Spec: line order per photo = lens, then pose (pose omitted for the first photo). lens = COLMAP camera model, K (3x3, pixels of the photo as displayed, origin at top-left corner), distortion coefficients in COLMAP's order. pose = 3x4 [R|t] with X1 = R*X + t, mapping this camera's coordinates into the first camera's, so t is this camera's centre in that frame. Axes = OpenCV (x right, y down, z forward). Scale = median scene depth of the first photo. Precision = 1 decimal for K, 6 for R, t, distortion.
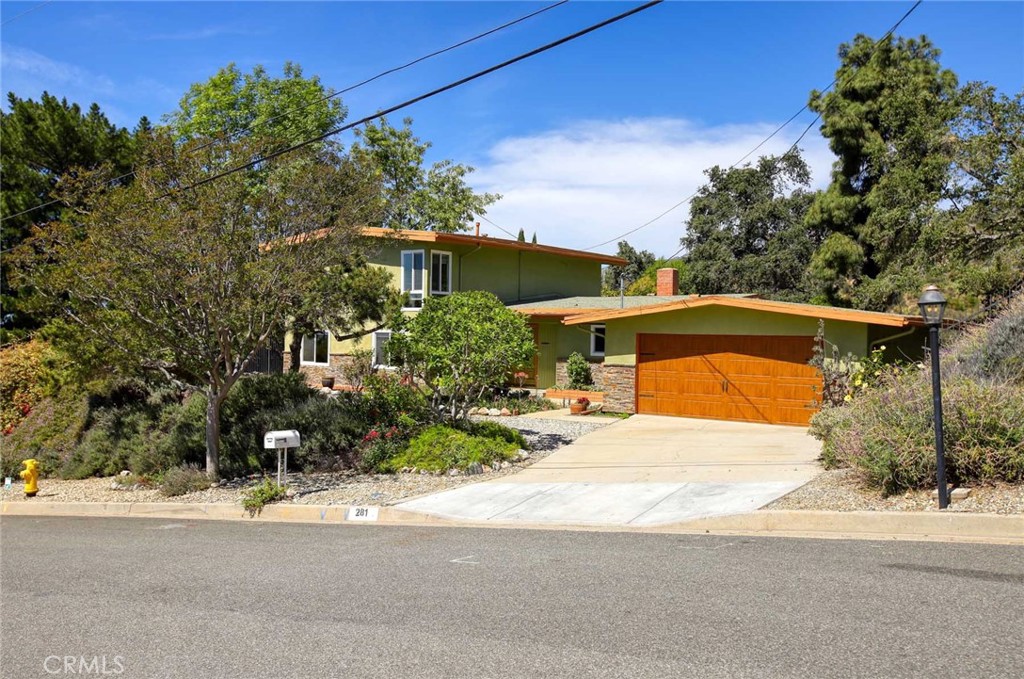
lens RADIAL K [[883.6, 0, 512.0], [0, 883.6, 339.5], [0, 0, 1]] dist [-0.000941, -0.001786]
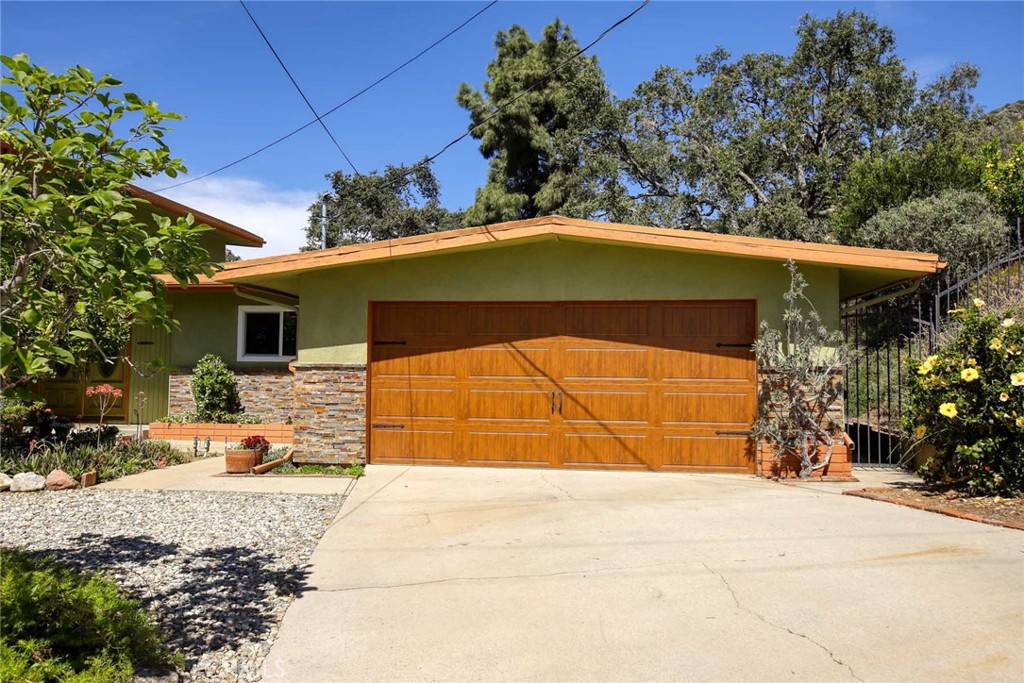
lens RADIAL K [[782.3, 0, 512.0], [0, 782.3, 341.5], [0, 0, 1]] dist [-0.008722, 0.068496]
pose [[0.872613, 0.015299, 0.488173, -0.003049], [0.007884, 0.998938, -0.045398, 0.030112], [-0.488349, 0.043464, 0.871566, 0.478722]]
